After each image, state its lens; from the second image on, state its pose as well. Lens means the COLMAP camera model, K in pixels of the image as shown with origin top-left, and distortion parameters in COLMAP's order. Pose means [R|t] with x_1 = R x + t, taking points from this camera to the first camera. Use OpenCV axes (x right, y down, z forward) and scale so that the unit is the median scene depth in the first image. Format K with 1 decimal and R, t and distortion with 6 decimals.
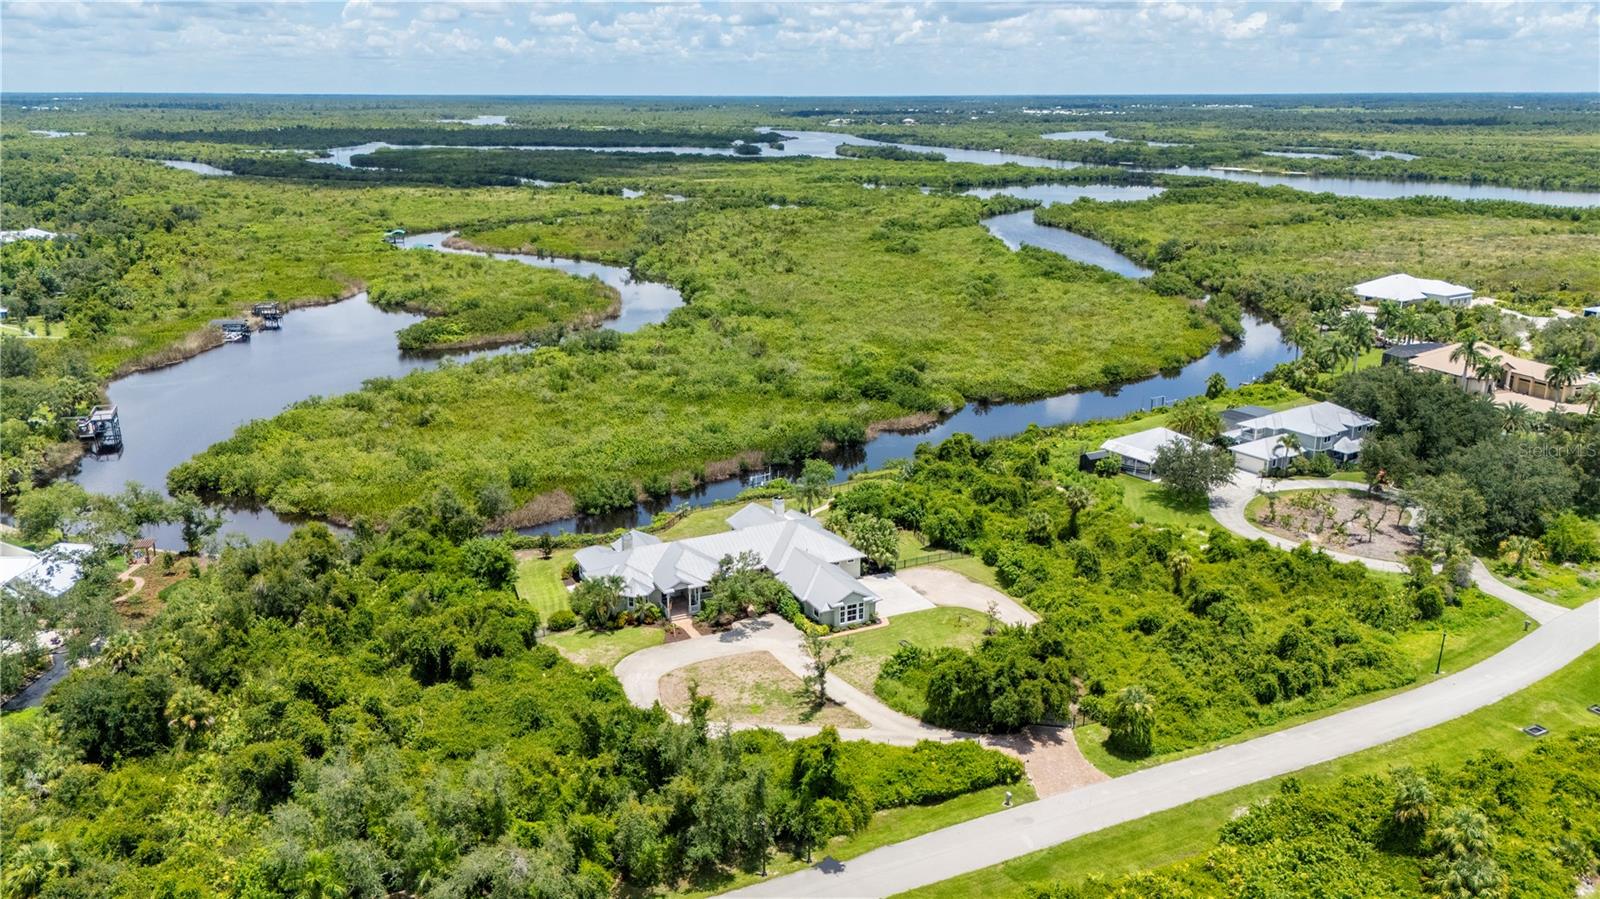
lens RADIAL K [[1187.2, 0, 788.1], [0, 1187.2, 446.0], [0, 0, 1]] dist [0.089218, -0.113501]
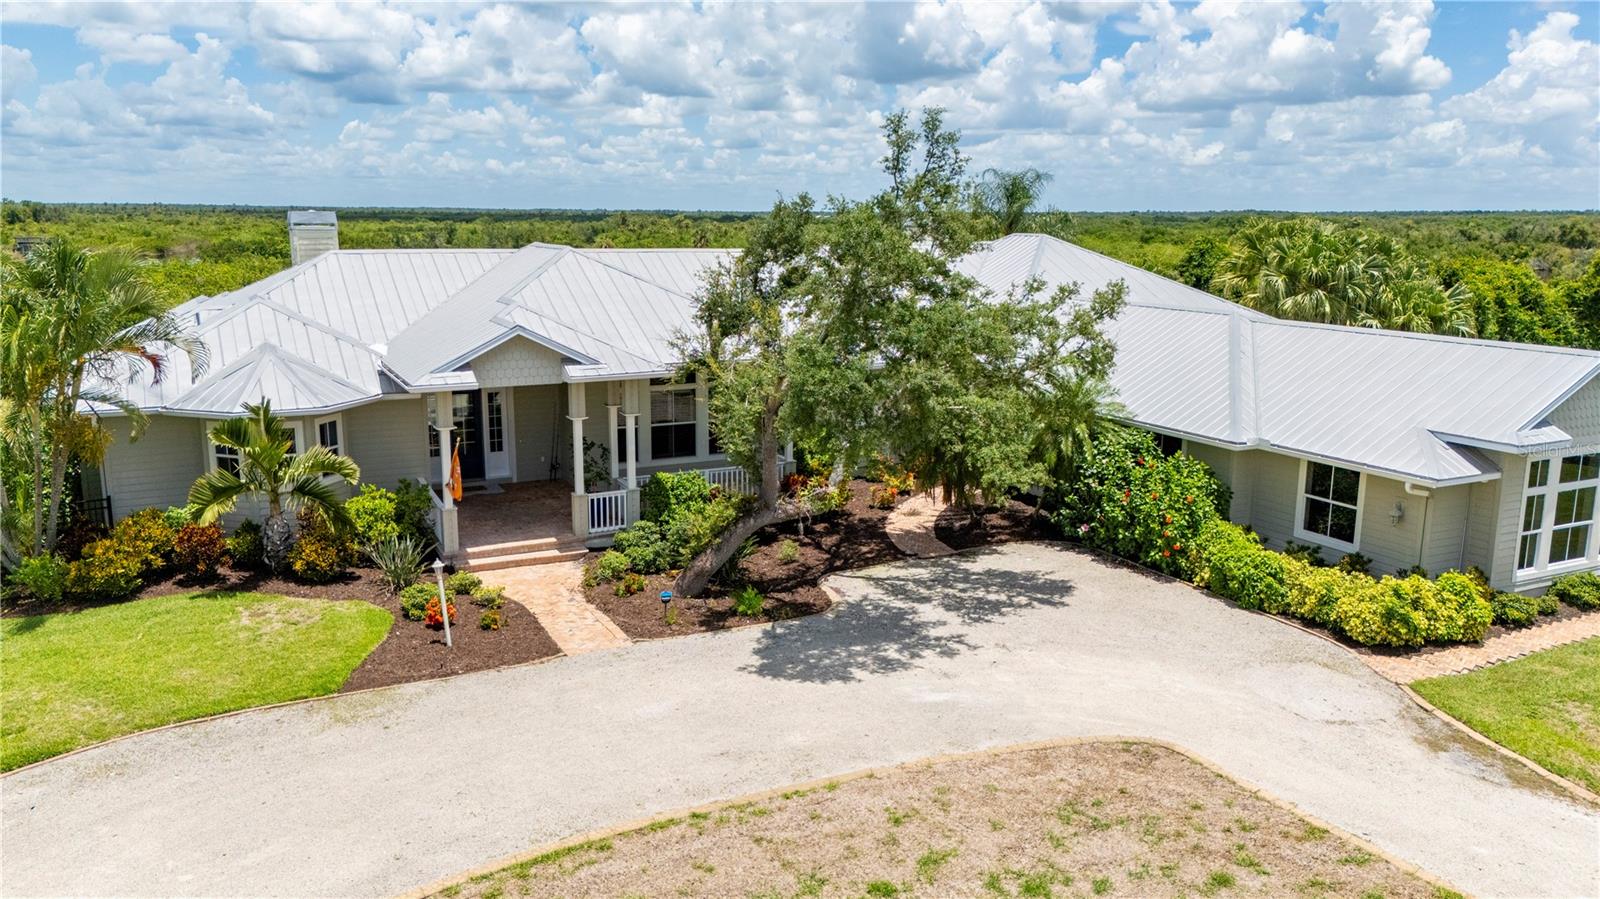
lens RADIAL K [[1185.3, 0, 793.2], [0, 1185.3, 439.4], [0, 0, 1]] dist [0.036180, -0.009585]
pose [[0.999685, 0.004329, 0.024729, -0.029788], [-0.001943, 0.995408, -0.095701, 0.078113], [-0.025030, 0.095622, 0.995103, 0.446967]]
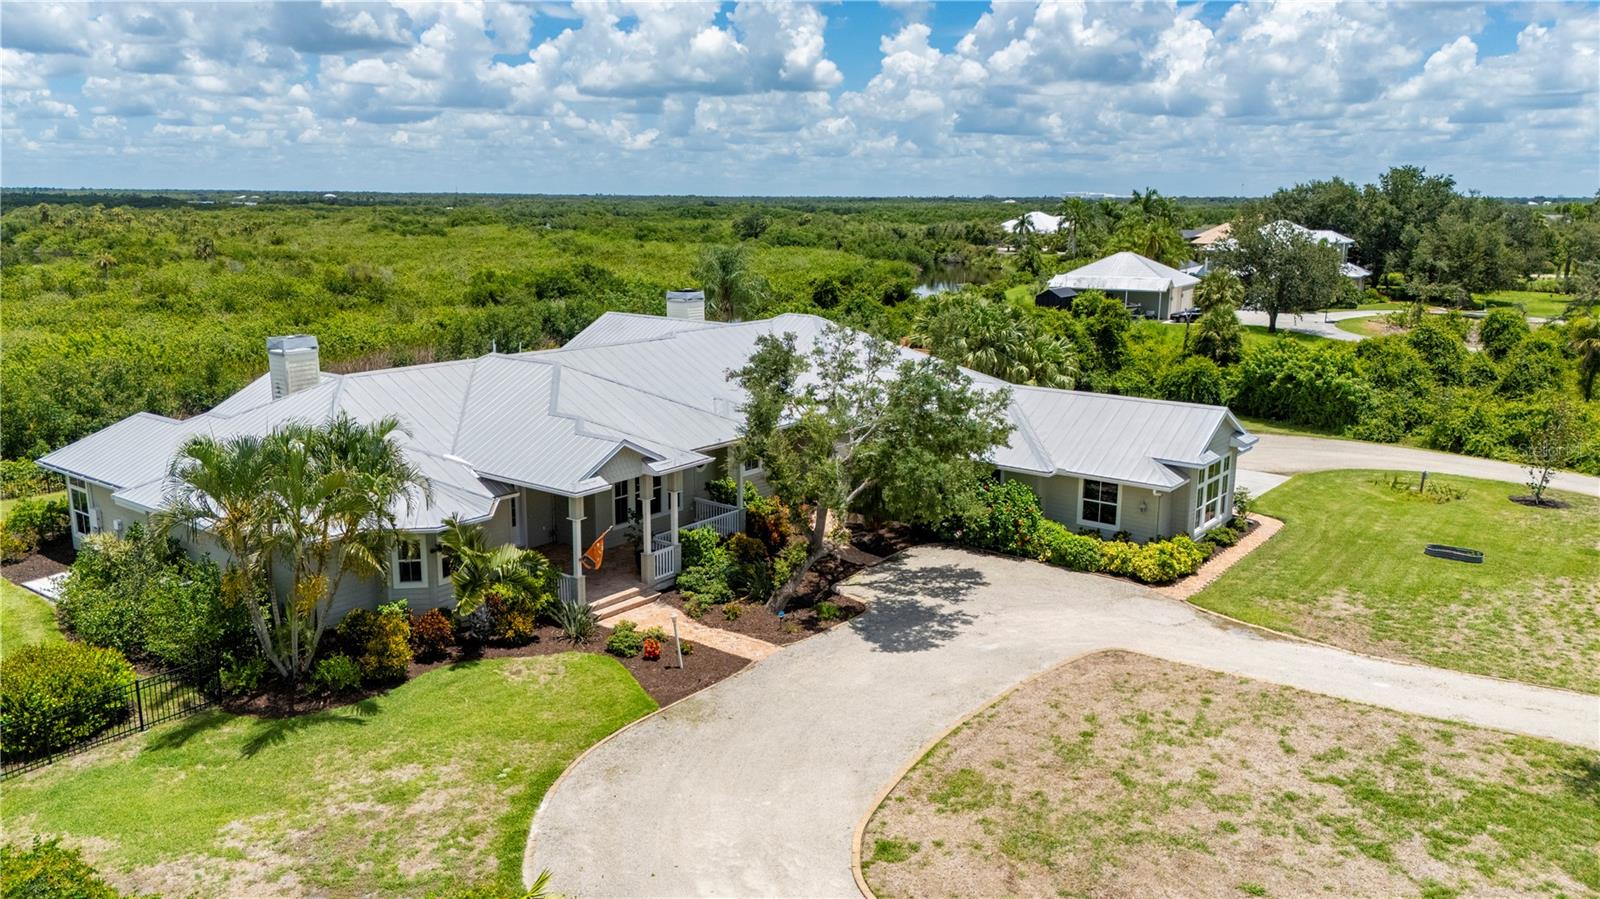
lens RADIAL K [[1183.8, 0, 803.0], [0, 1183.8, 416.4], [0, 0, 1]] dist [0.052113, -0.032077]
pose [[0.887625, -0.074352, 0.454525, -0.089546], [0.119871, 0.990167, -0.072119, 0.069688], [-0.444694, 0.118499, 0.887809, 0.415731]]
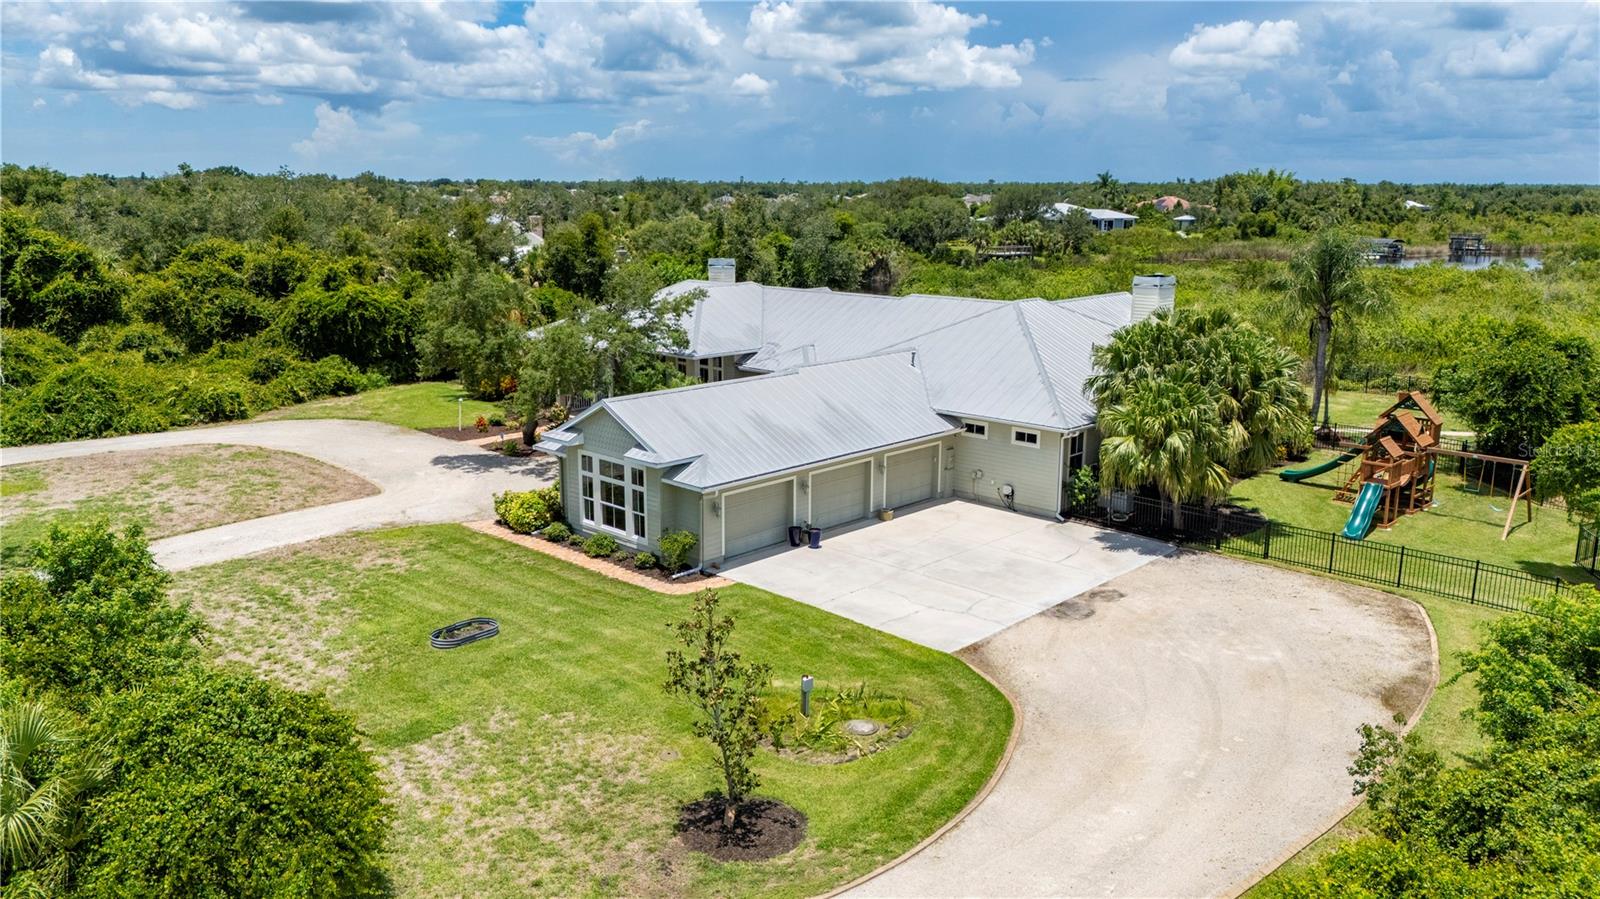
lens RADIAL K [[1183.4, 0, 796.1], [0, 1183.4, 447.1], [0, 0, 1]] dist [0.087146, -0.093240]
pose [[0.360044, 0.202899, -0.910604, 0.159389], [-0.266499, 0.957761, 0.108035, 0.048969], [0.894062, 0.203778, 0.398909, 0.495185]]
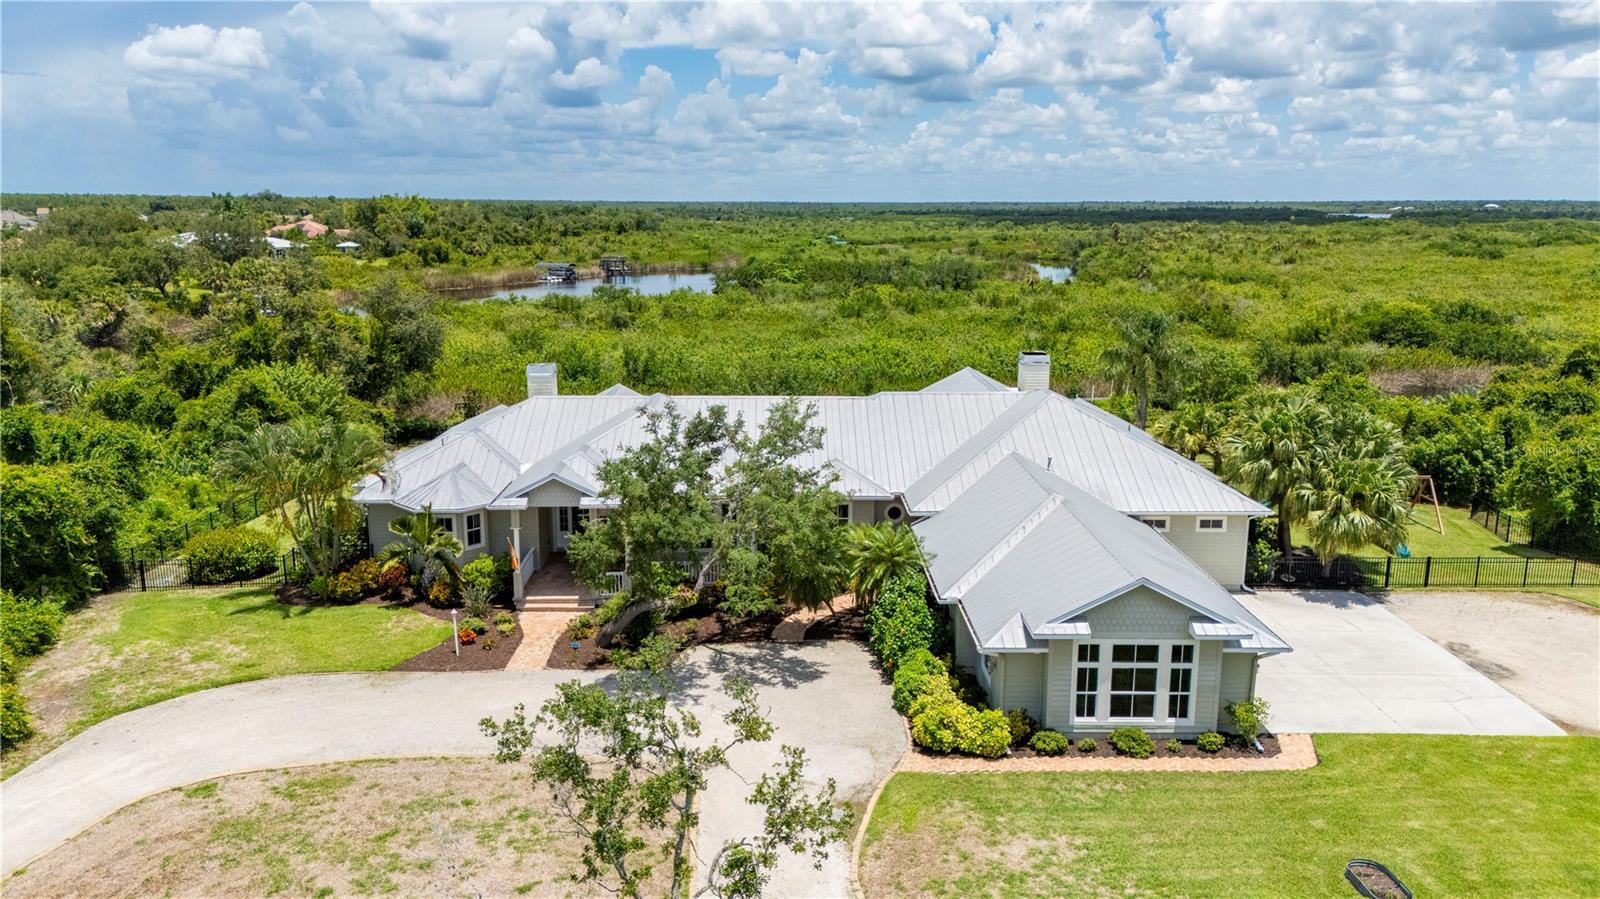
lens RADIAL K [[1173.6, 0, 797.8], [0, 1173.6, 448.6], [0, 0, 1]] dist [0.088291, -0.089305]
pose [[0.911644, 0.089337, -0.401153, 0.043545], [-0.120944, 0.991183, -0.054115, 0.061914], [0.392781, 0.097850, 0.914411, 0.406447]]
